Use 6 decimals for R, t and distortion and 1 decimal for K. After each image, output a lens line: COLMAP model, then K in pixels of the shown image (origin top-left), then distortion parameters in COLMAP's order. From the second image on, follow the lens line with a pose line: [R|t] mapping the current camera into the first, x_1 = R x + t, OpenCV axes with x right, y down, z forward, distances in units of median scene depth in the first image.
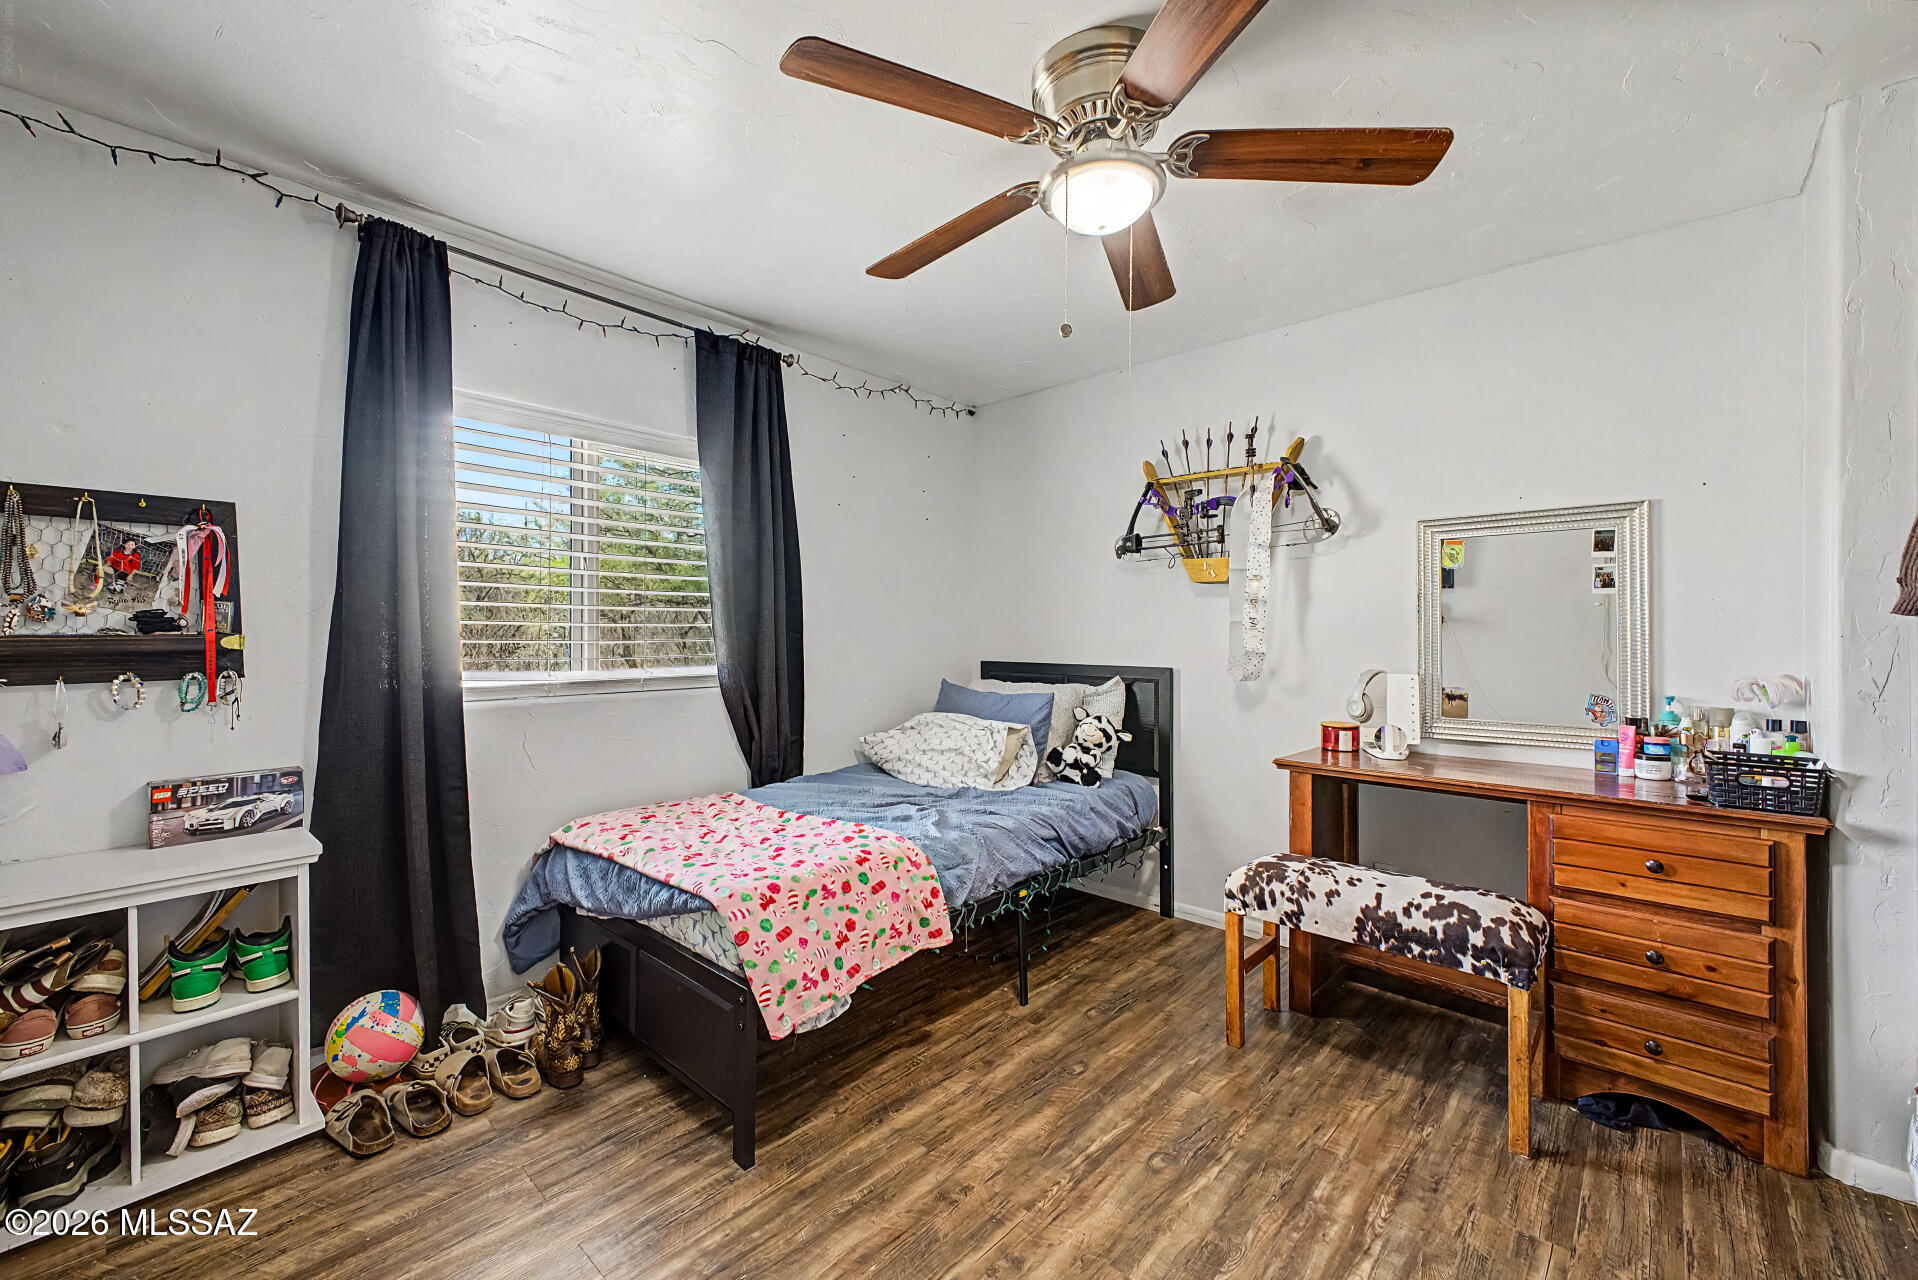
lens RADIAL K [[770.3, 0, 947.0], [0, 770.3, 633.3], [0, 0, 1]] dist [0.021178, -0.001424]
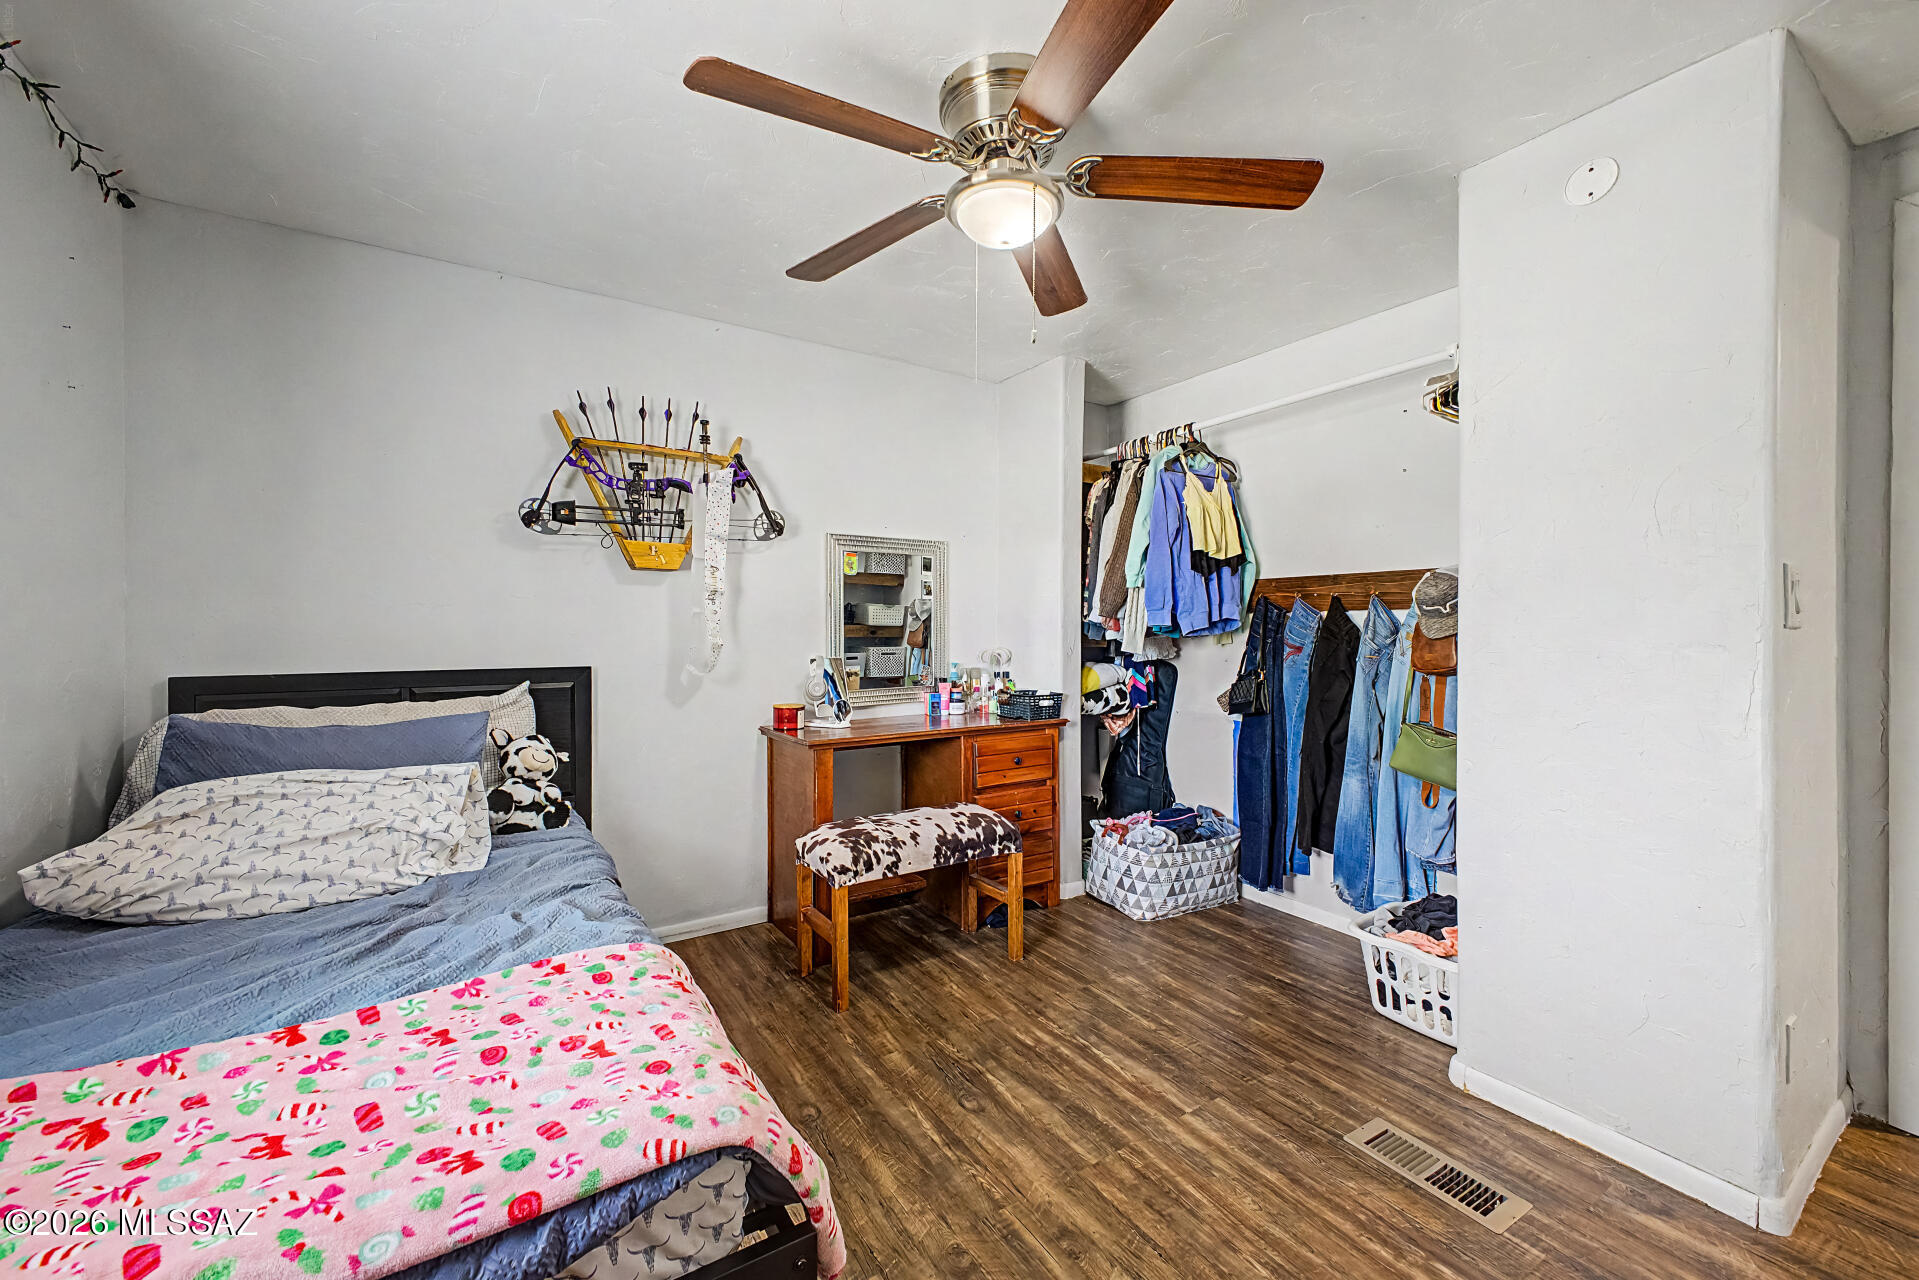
lens RADIAL K [[770.7, 0, 950.1], [0, 770.7, 636.3], [0, 0, 1]] dist [0.021178, -0.001424]
pose [[0.259026, -0.016133, 0.965736, -0.632855], [0.004183, 0.999870, 0.015581, 0.000486], [-0.965861, 0.000003, 0.259060, 0.599536]]
